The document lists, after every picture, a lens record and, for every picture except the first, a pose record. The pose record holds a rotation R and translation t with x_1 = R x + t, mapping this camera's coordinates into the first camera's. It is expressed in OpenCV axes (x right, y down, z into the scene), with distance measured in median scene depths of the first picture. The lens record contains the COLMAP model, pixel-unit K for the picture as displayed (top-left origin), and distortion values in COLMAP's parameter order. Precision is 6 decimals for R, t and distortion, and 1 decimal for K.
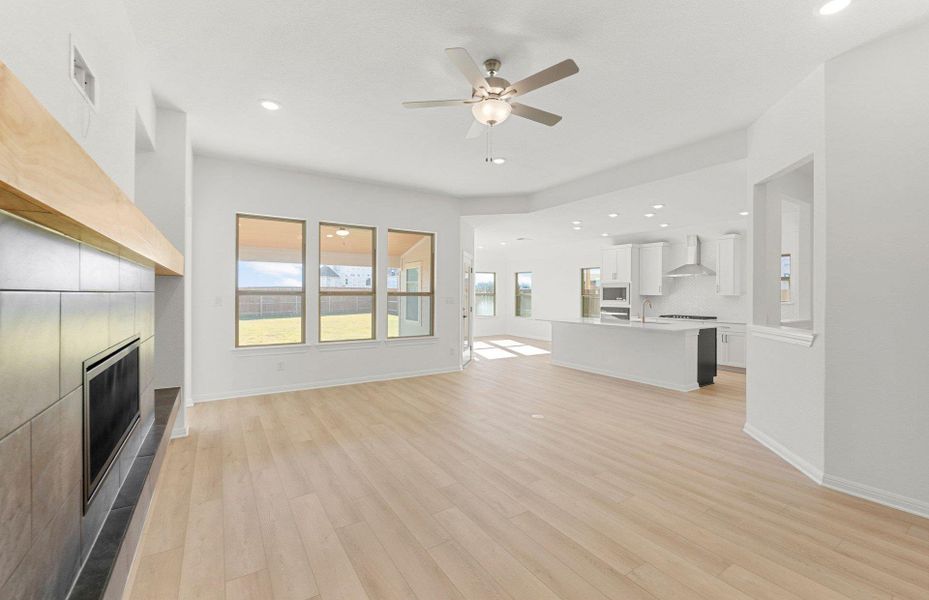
lens RADIAL K [[388.5, 0, 467.9], [0, 388.5, 296.8], [0, 0, 1]] dist [-0.004369, -0.000335]
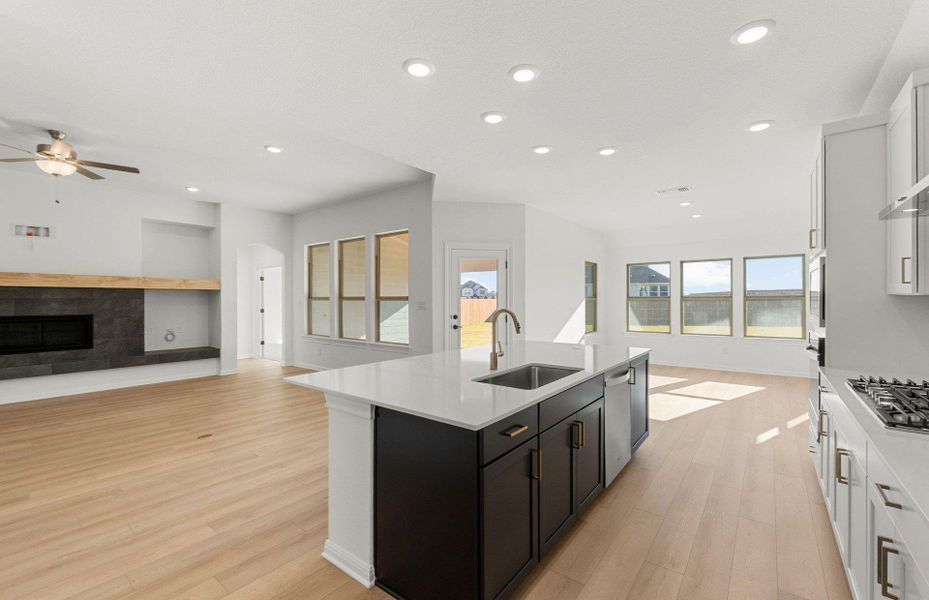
lens RADIAL K [[388.5, 0, 467.4], [0, 388.5, 301.0], [0, 0, 1]] dist [-0.004369, -0.000335]
pose [[0.333084, -0.001759, -0.942895, 0.649177], [0.001120, 0.999998, -0.001469, -0.000070], [0.942896, -0.000566, 0.333086, 0.672670]]
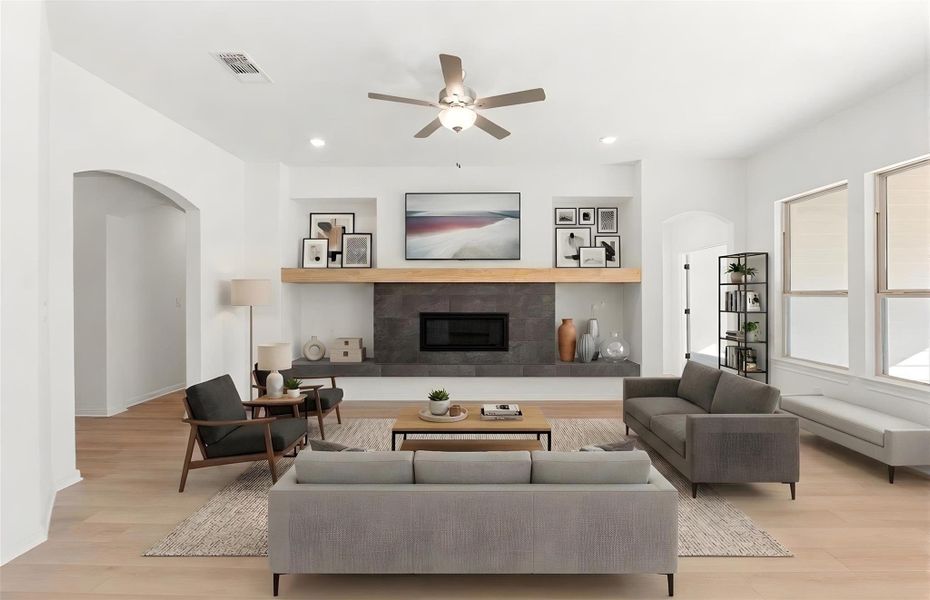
lens RADIAL K [[396.6, 0, 465.0], [0, 396.6, 296.5], [0, 0, 1]] dist [-0.000147, -0.000060]
pose [[-0.560469, -0.003880, -0.828166, 0.529935], [-0.002565, 0.999992, -0.002949, -0.000507], [0.828172, 0.000472, -0.560475, 0.632340]]
